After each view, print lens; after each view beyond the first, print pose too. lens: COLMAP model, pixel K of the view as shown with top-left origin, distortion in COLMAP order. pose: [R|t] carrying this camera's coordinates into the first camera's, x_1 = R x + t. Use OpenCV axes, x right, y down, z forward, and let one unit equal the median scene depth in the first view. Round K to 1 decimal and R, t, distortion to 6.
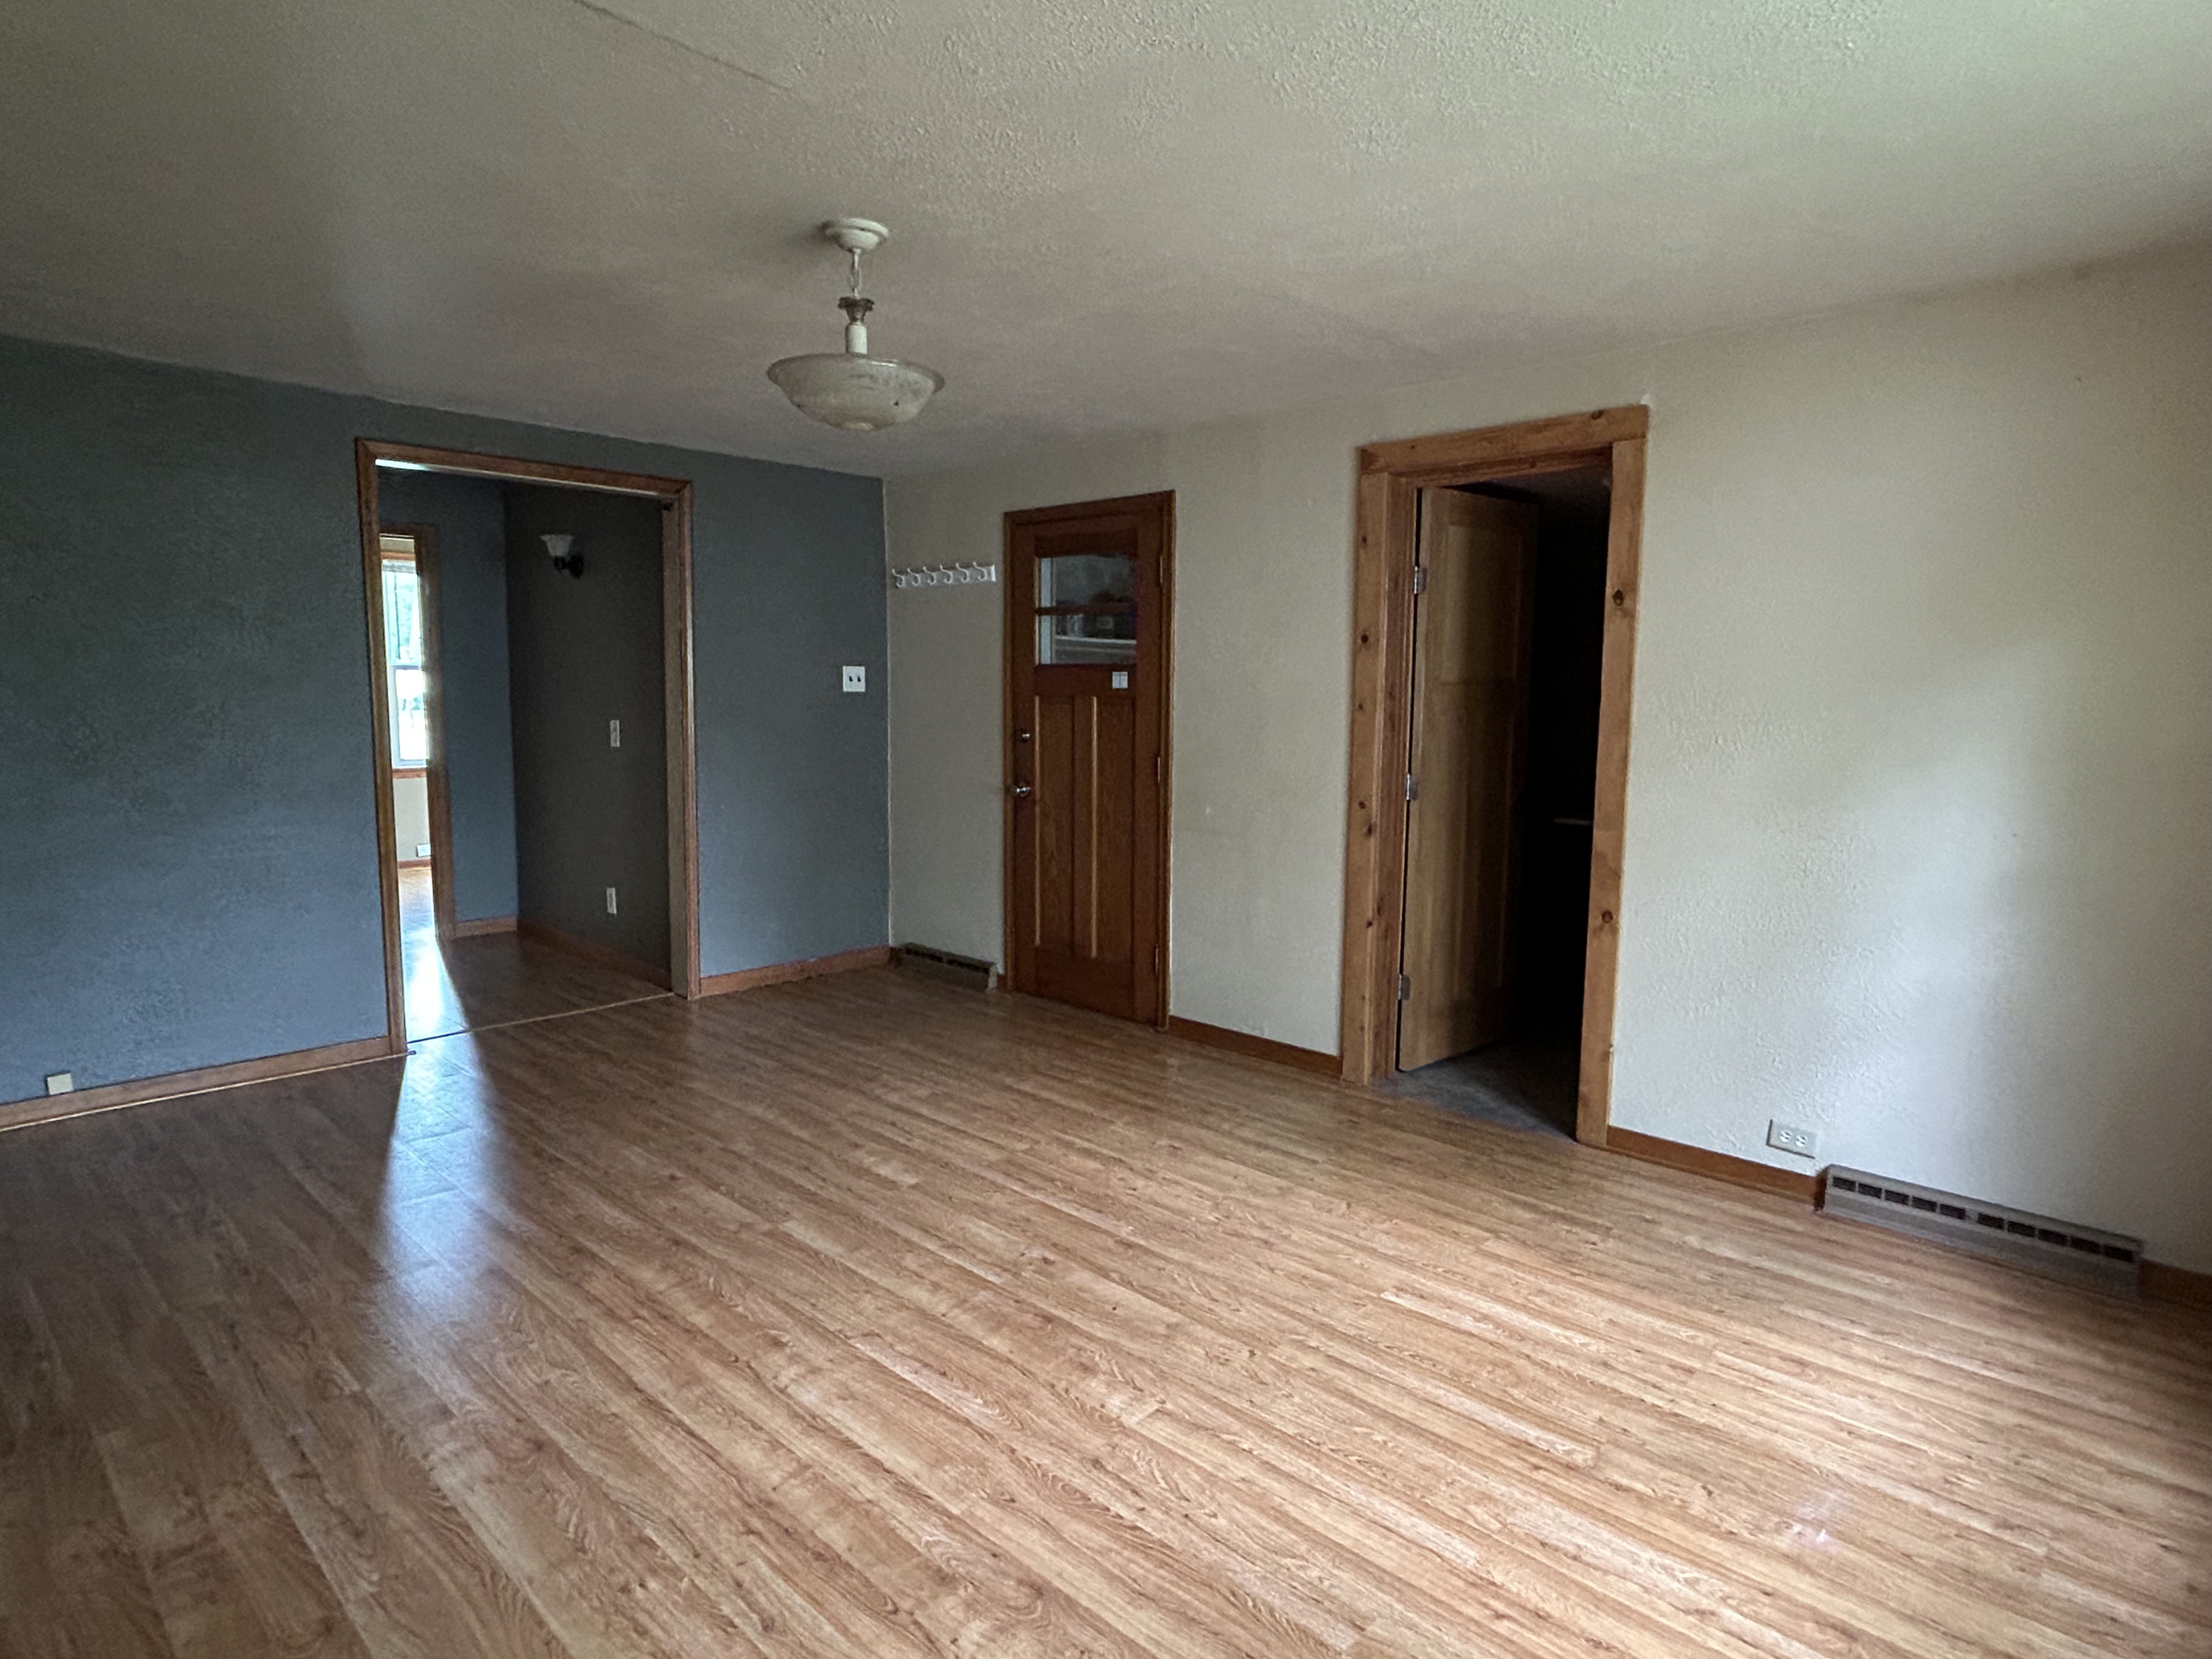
lens RADIAL K [[1184.5, 0, 1106.0], [0, 1184.5, 829.5], [0, 0, 1]] dist [0.003679, 0.001061]
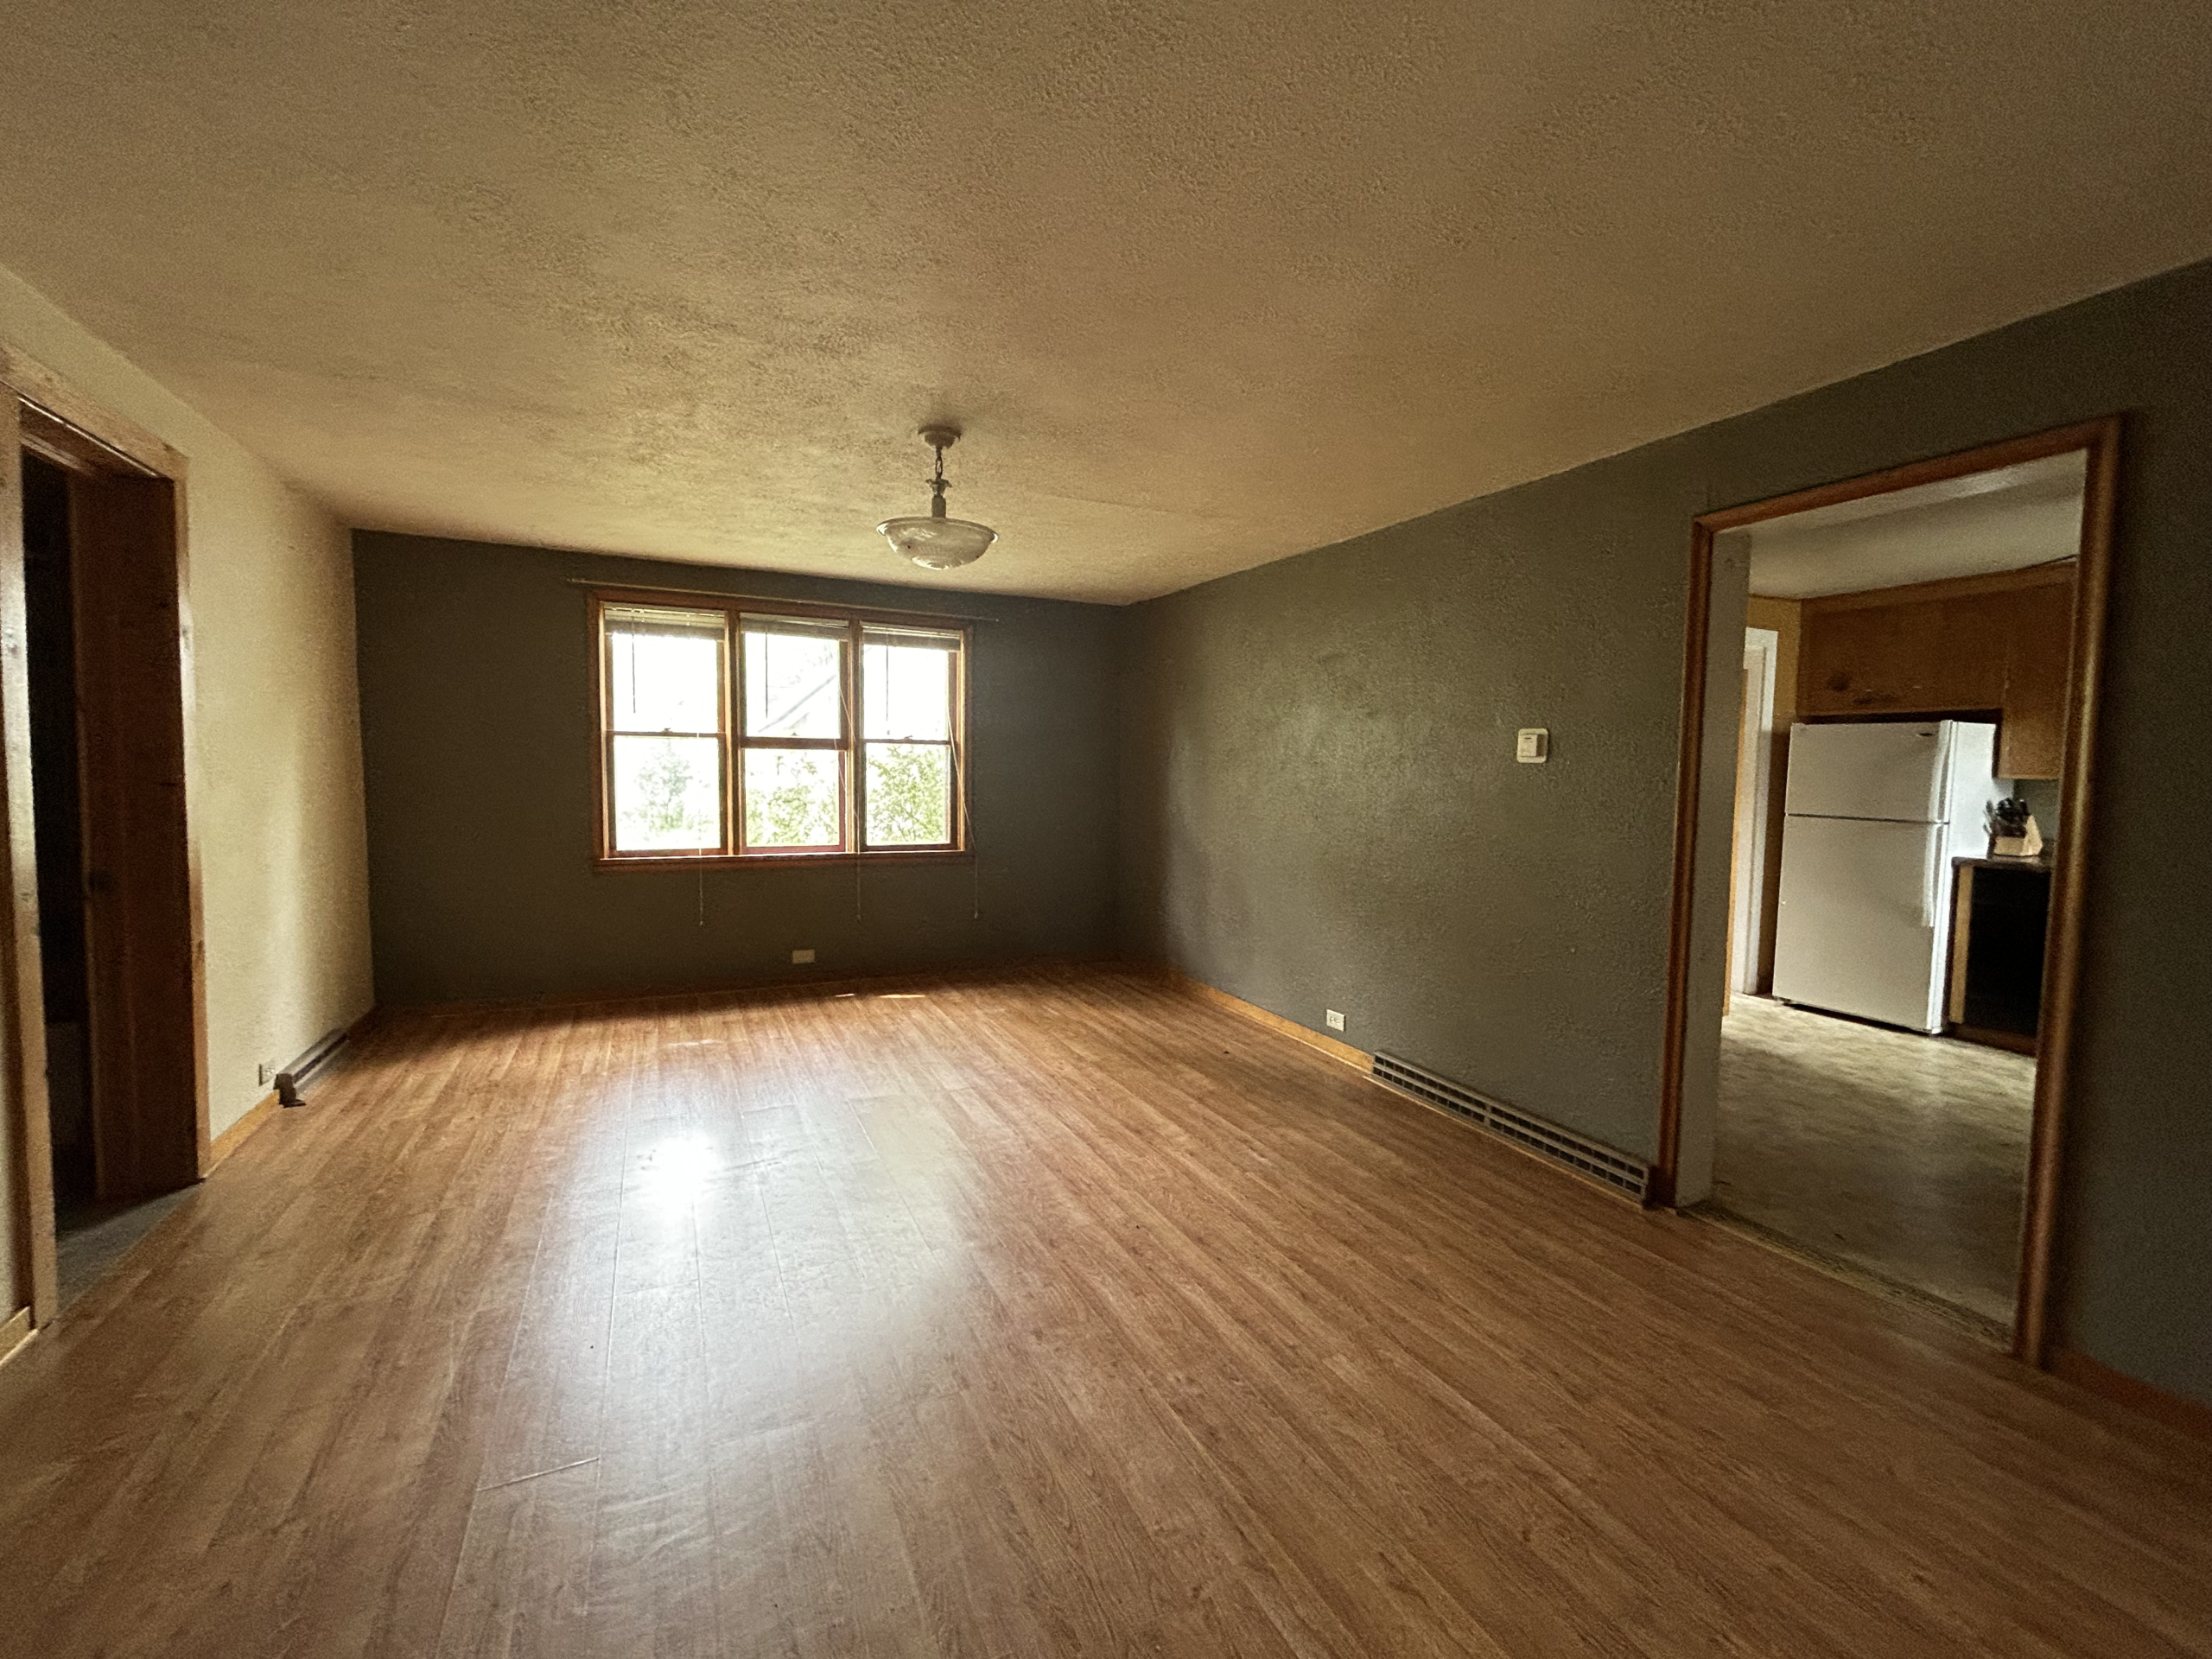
lens RADIAL K [[923.2, 0, 1099.5], [0, 923.2, 821.5], [0, 0, 1]] dist [-0.000395, -0.000310]
pose [[-0.925172, -0.049352, 0.376325, -0.772867], [0.019547, 0.983999, 0.177100, -0.207875], [-0.379044, 0.171204, -0.909404, 1.856085]]
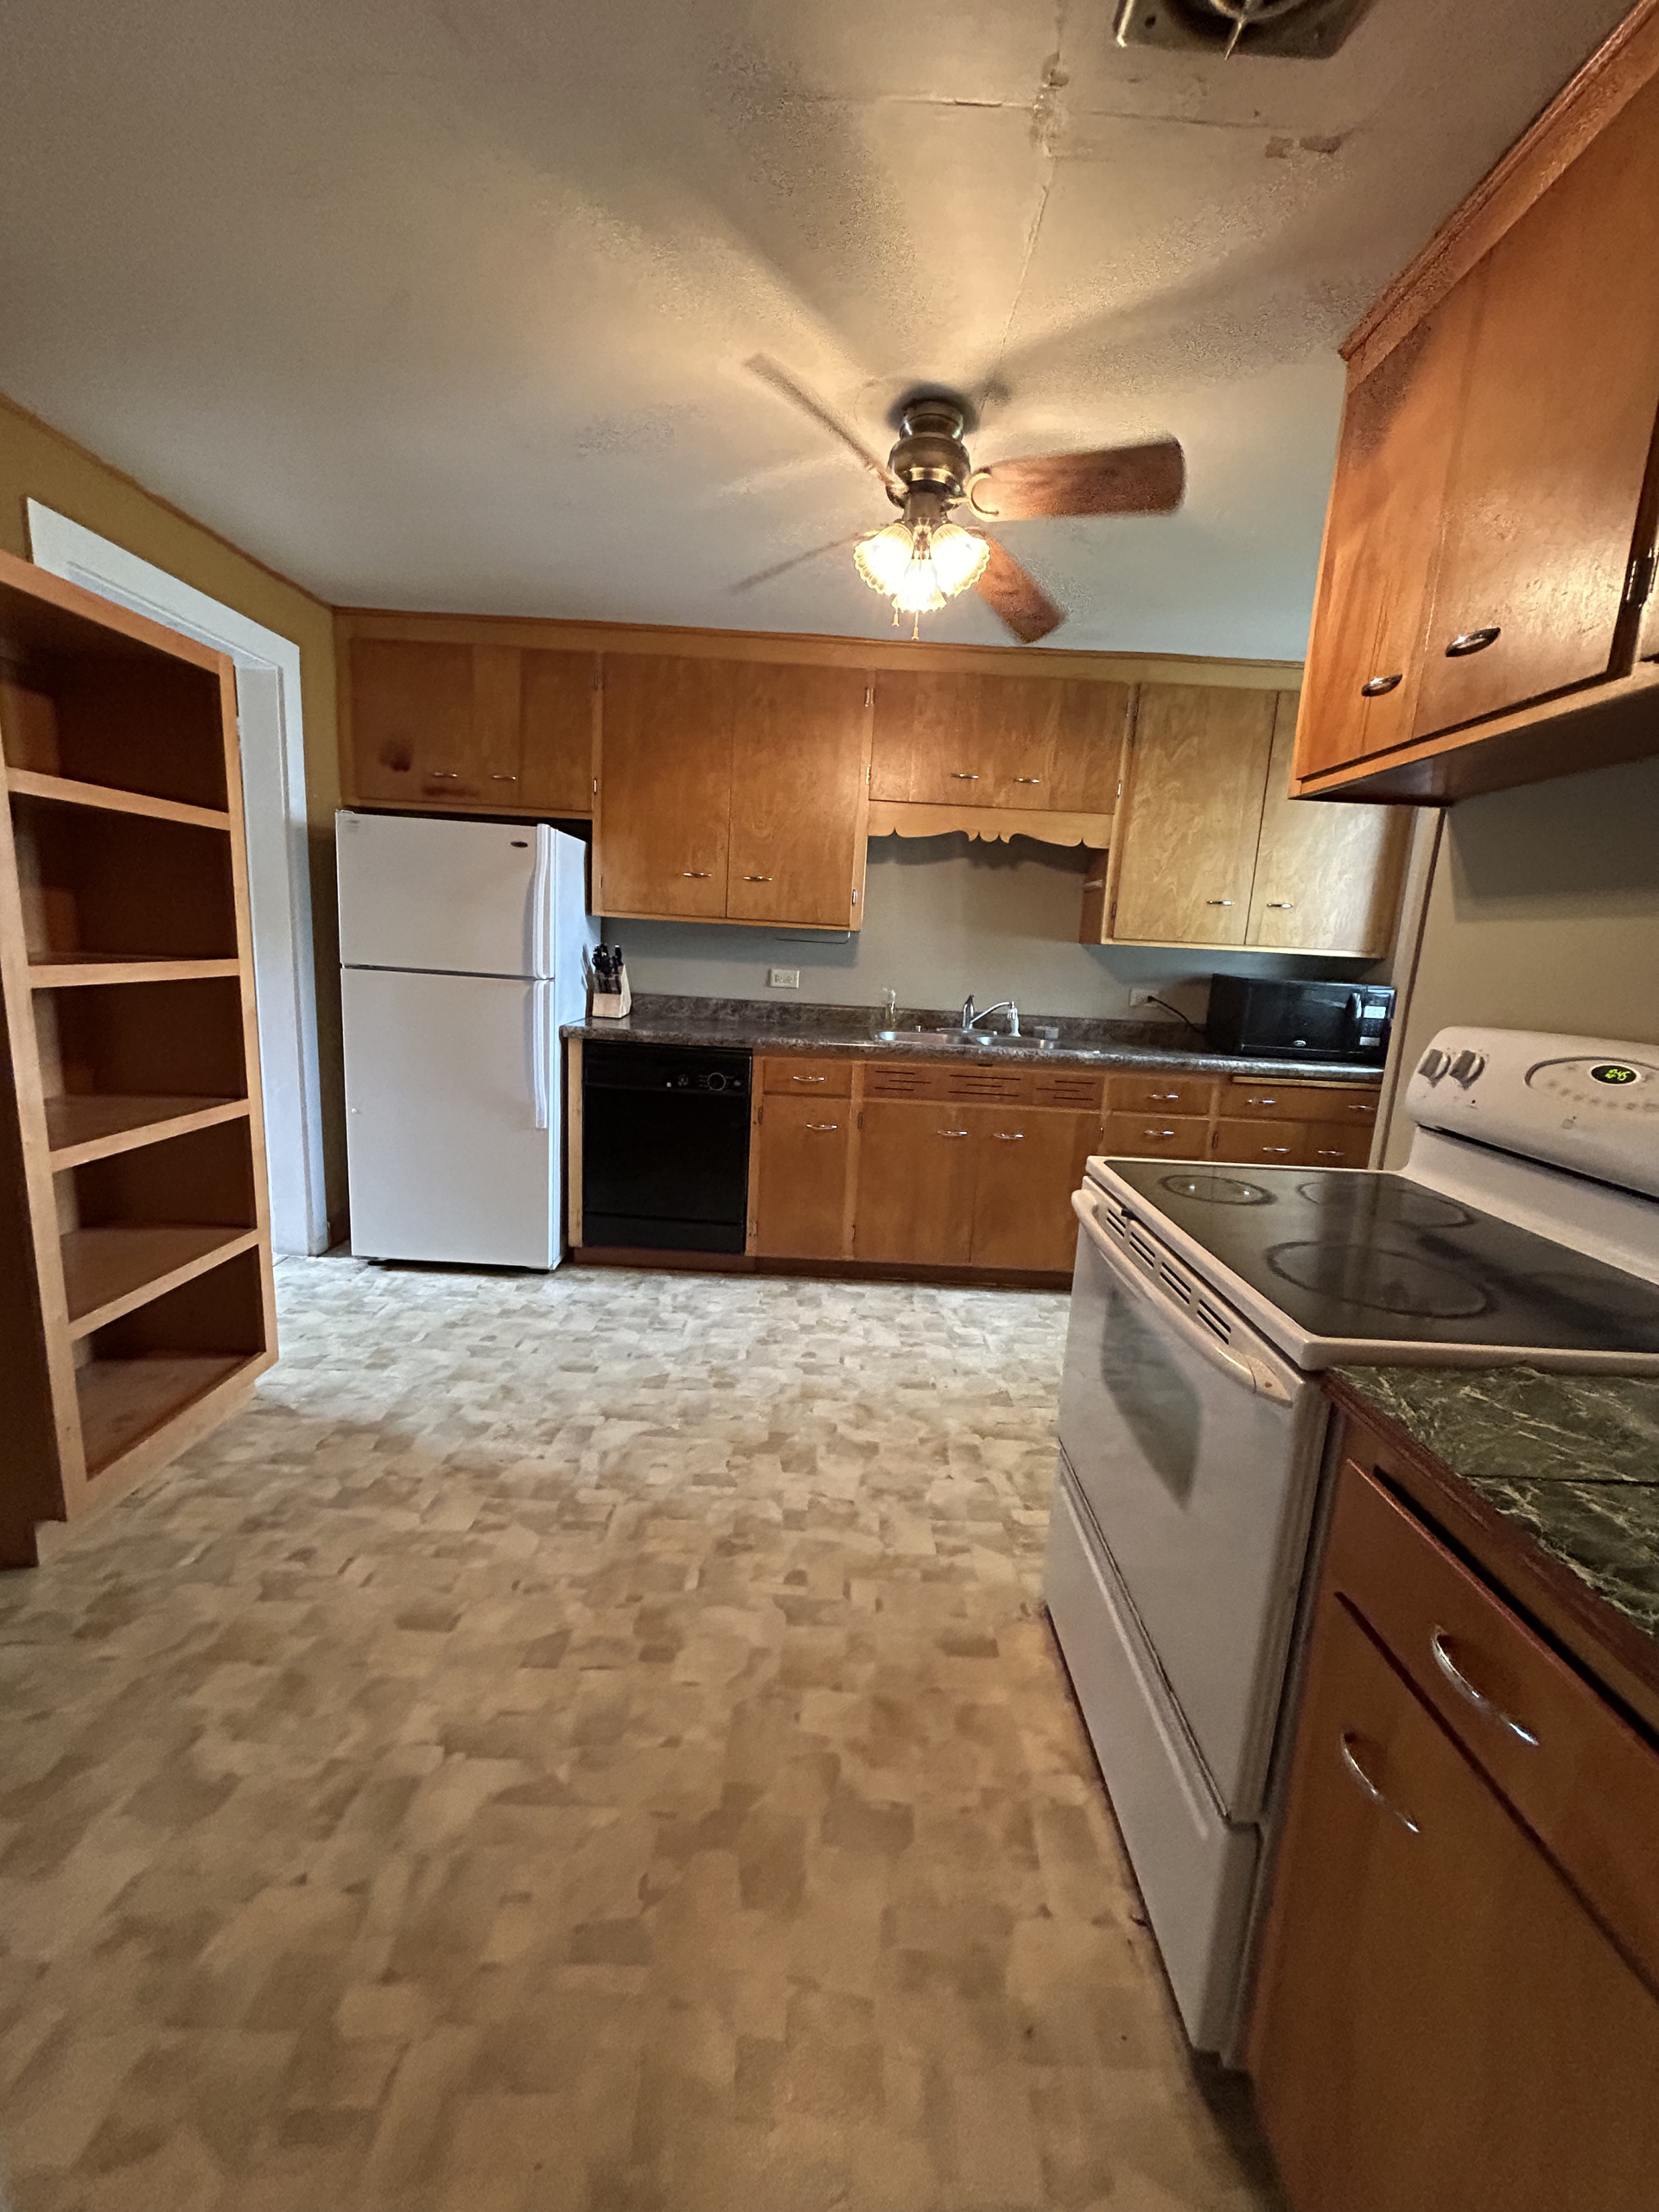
lens RADIAL K [[891.0, 0, 830.7], [0, 891.0, 1102.6], [0, 0, 1]] dist [0.000603, 0.000143]
pose [[-0.736496, 0.069109, -0.672903, -1.058165], [-0.144733, 0.955631, 0.256556, -0.068315], [0.660777, 0.286343, -0.693816, 0.799150]]
